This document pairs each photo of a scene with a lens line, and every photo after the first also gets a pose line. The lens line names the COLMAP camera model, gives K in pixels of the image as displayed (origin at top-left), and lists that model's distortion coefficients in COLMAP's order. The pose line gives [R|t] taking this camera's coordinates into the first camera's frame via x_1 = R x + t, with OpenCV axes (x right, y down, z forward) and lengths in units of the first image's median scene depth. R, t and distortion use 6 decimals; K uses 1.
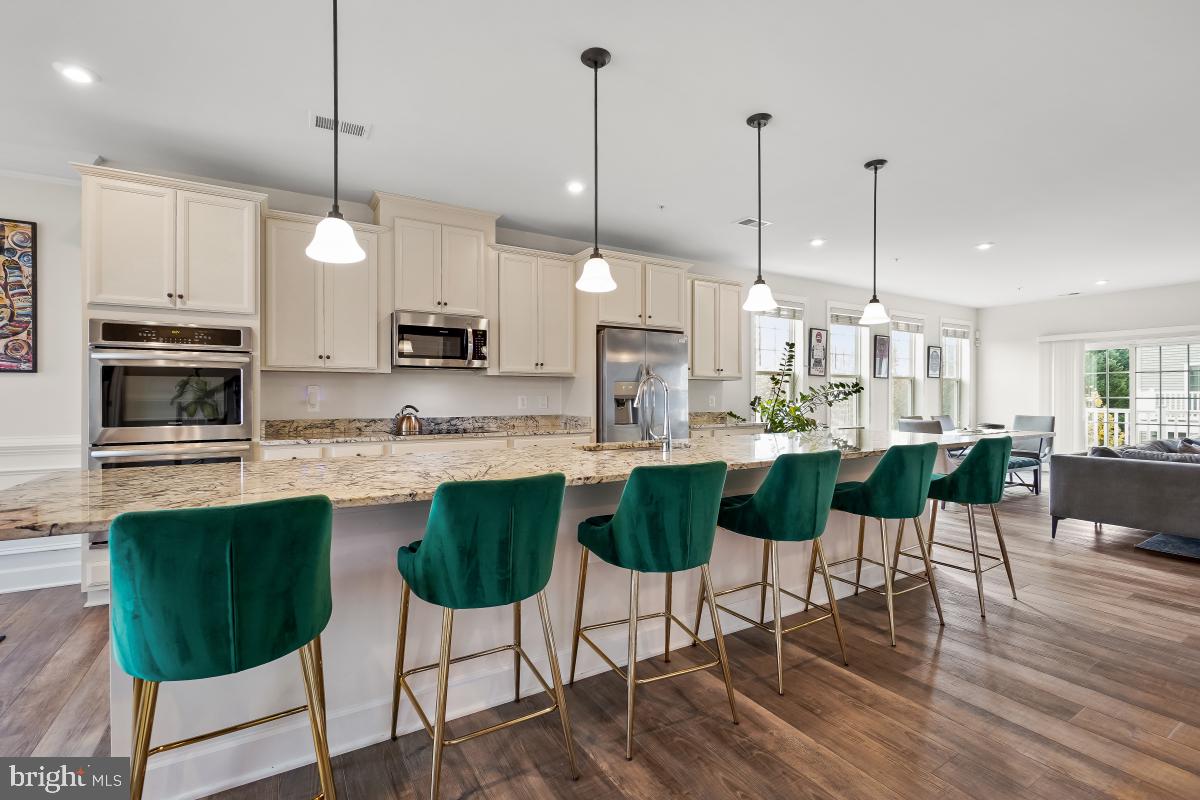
lens RADIAL K [[530.4, 0, 597.0], [0, 530.4, 394.7], [0, 0, 1]] dist [0.001005, -0.000092]
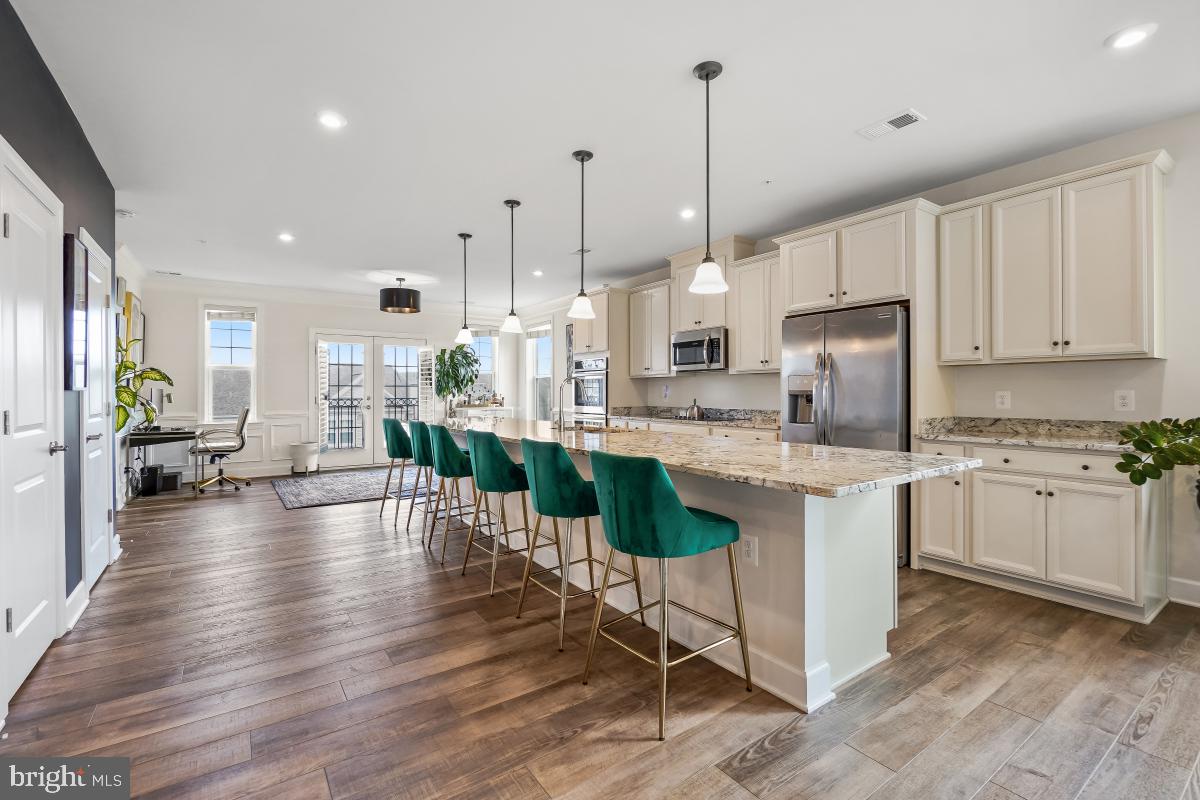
lens RADIAL K [[530.4, 0, 597.0], [0, 530.4, 394.7], [0, 0, 1]] dist [0.001005, -0.000092]
pose [[0.070623, 0.005518, -0.997488, 1.007338], [0.009447, 0.999936, 0.006201, -0.001290], [0.997458, -0.009861, 0.070566, 0.650515]]
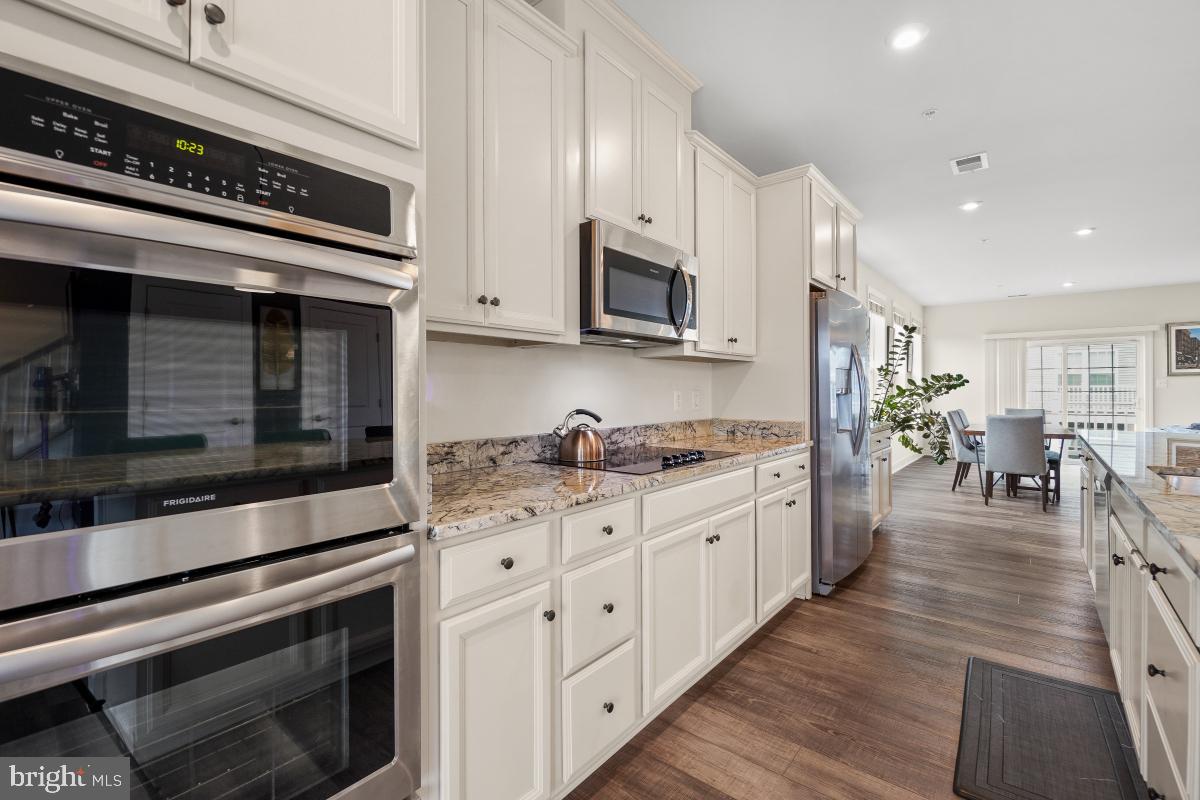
lens RADIAL K [[526.2, 0, 596.4], [0, 526.2, 383.4], [0, 0, 1]] dist [-0.000545, -0.000267]
pose [[0.944354, 0.003381, 0.328913, -0.510111], [-0.000853, 0.999969, -0.007828, -0.001363], [-0.328929, 0.007112, 0.944328, 0.513108]]
